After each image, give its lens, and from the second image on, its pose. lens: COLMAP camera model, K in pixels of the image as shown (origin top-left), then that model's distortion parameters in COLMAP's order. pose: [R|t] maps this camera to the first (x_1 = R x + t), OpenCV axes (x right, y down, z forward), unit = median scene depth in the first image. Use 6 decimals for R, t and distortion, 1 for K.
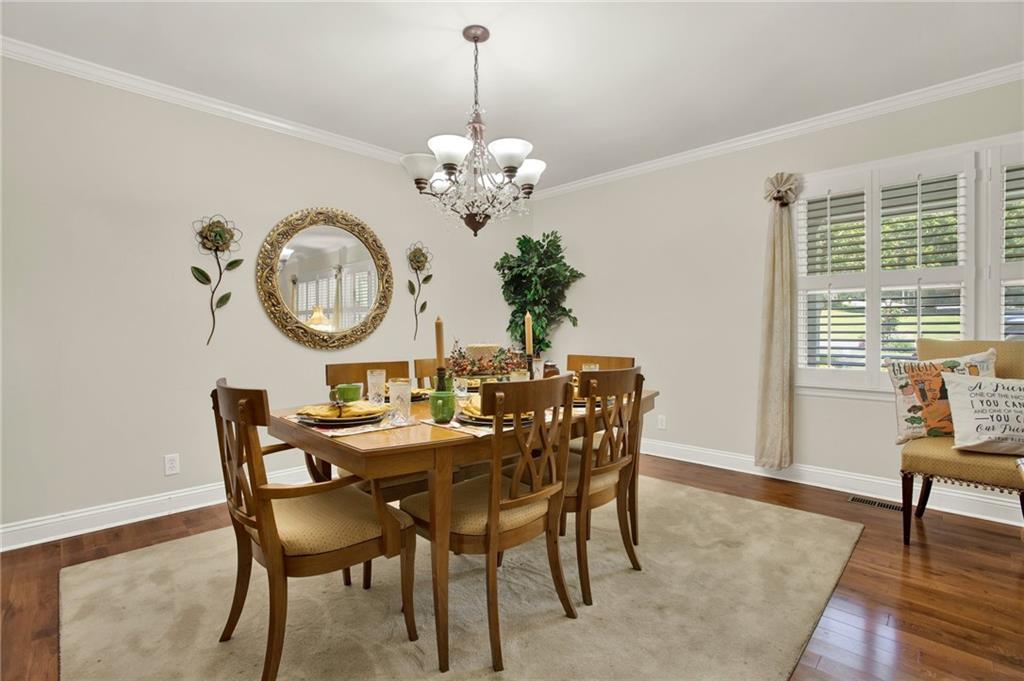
lens RADIAL K [[465.5, 0, 504.6], [0, 465.5, 337.1], [0, 0, 1]] dist [0.001958, 0.000688]
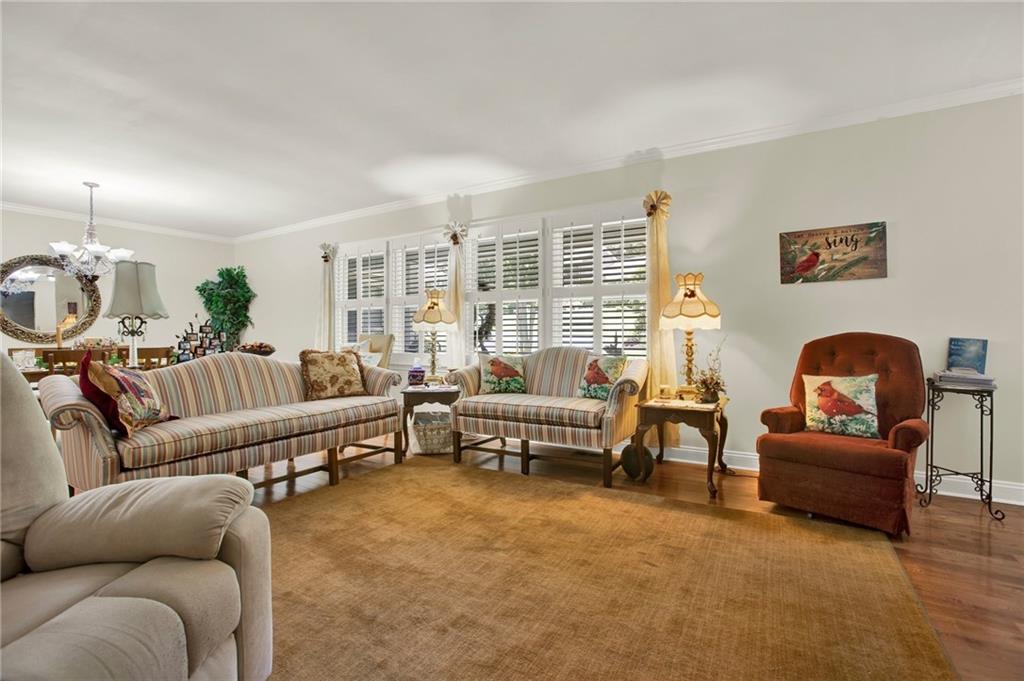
lens RADIAL K [[465.5, 0, 521.9], [0, 465.5, 340.2], [0, 0, 1]] dist [0.001958, 0.000688]
pose [[0.968941, -0.020963, 0.246400, 0.626032], [0.019898, 0.999779, 0.006813, 0.024132], [-0.246489, -0.001698, 0.969144, -0.719370]]
